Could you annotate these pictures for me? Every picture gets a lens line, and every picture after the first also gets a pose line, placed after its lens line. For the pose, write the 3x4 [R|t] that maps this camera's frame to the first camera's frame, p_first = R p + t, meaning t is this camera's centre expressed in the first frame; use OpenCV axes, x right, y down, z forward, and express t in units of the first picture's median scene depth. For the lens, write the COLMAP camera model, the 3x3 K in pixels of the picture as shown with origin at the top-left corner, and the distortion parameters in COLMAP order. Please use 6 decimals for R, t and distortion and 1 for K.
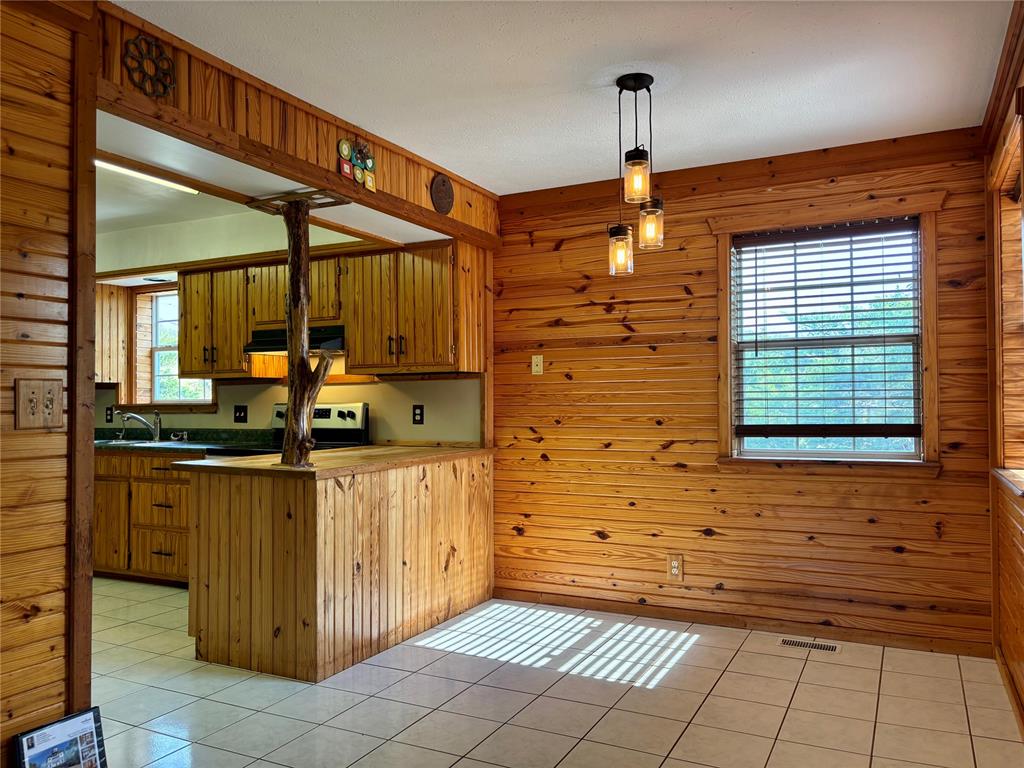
lens RADIAL K [[780.0, 0, 507.8], [0, 780.0, 383.7], [0, 0, 1]] dist [0.060836, -0.014704]
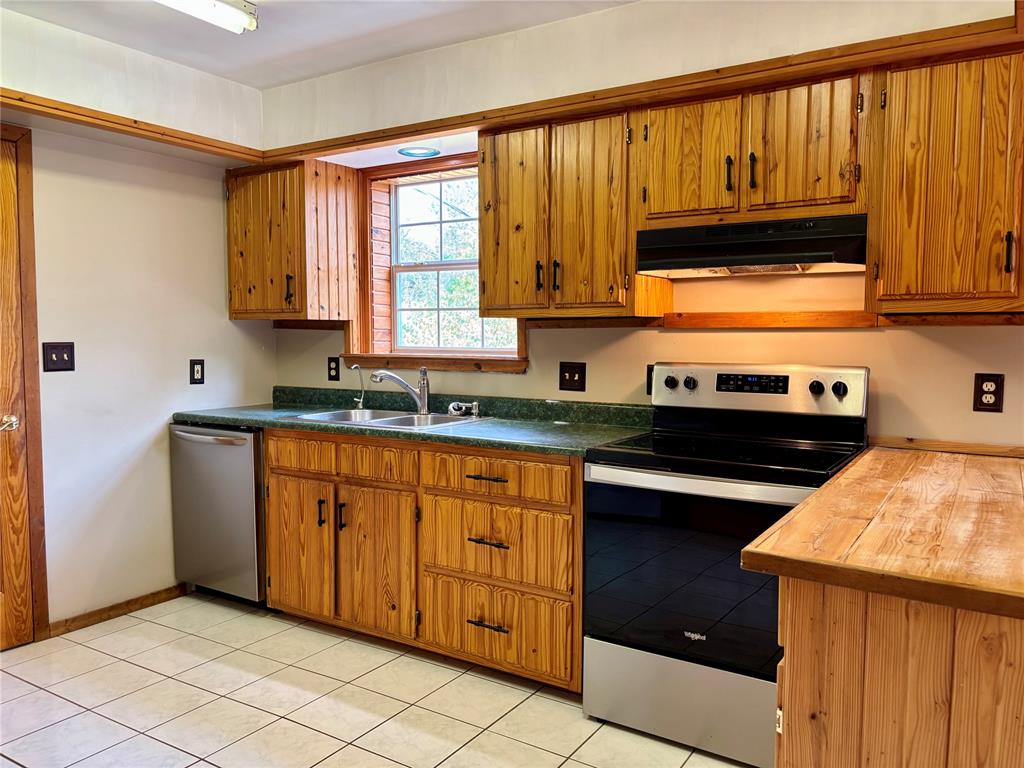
lens RADIAL K [[780.0, 0, 517.6], [0, 780.0, 383.6], [0, 0, 1]] dist [0.060836, -0.014704]
pose [[0.997152, 0.016330, -0.073633, -0.352496], [-0.009790, 0.996043, 0.088329, -0.008427], [0.074784, -0.087356, 0.993366, 0.424891]]
